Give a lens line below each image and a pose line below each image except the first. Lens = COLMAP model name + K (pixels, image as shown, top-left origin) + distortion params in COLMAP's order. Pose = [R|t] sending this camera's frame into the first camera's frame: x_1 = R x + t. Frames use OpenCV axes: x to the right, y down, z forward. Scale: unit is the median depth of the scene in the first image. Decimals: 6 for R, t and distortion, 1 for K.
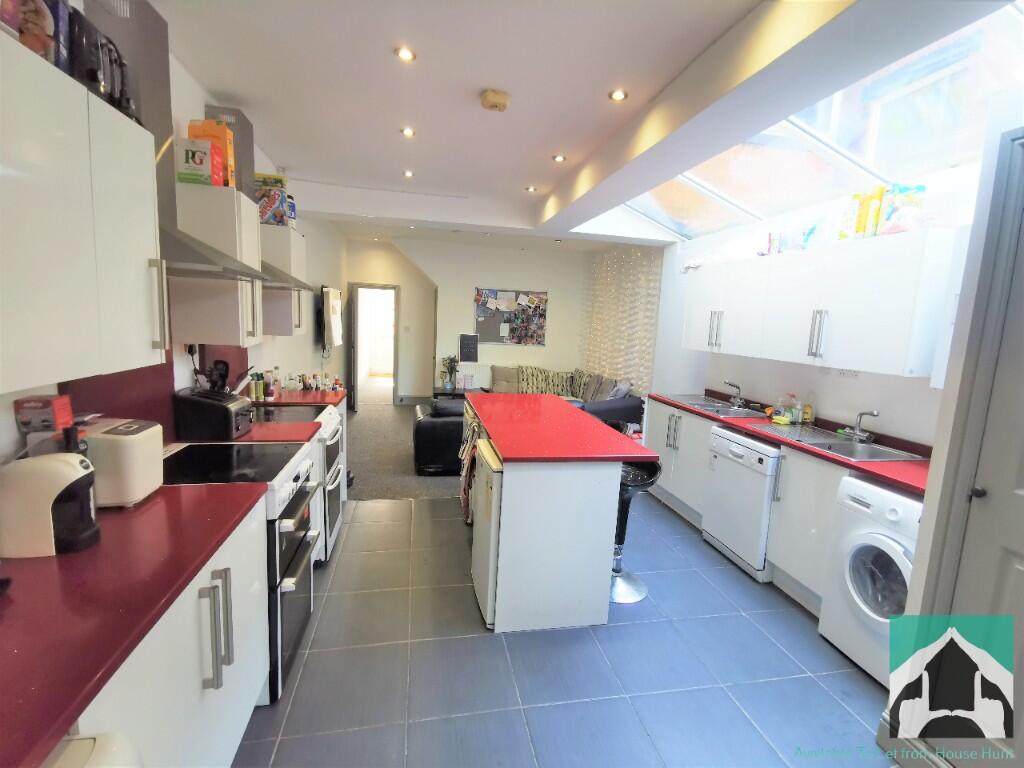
lens RADIAL K [[473.6, 0, 512.0], [0, 473.6, 384.0], [0, 0, 1]] dist [0.017797, 0.000027]
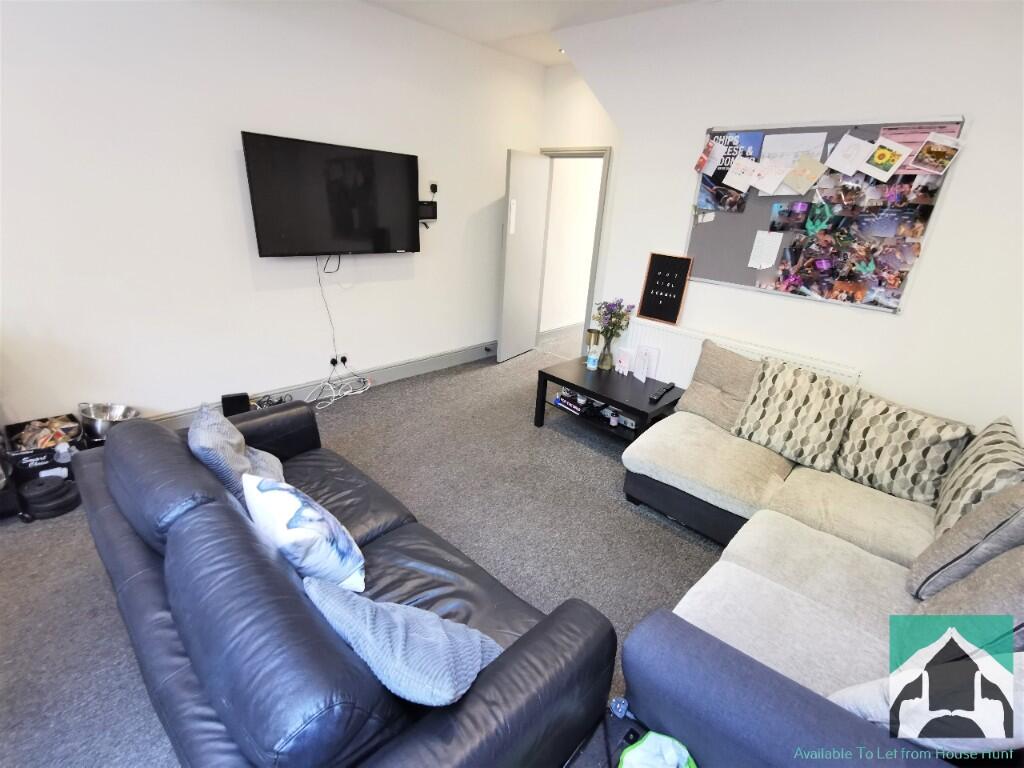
lens RADIAL K [[473.6, 0, 512.0], [0, 473.6, 384.0], [0, 0, 1]] dist [0.017797, 0.000027]
pose [[0.573152, 0.297356, -0.763594, 0.182266], [-0.147123, 0.954038, 0.261087, -0.083860], [0.806133, -0.037300, 0.590557, 0.627166]]
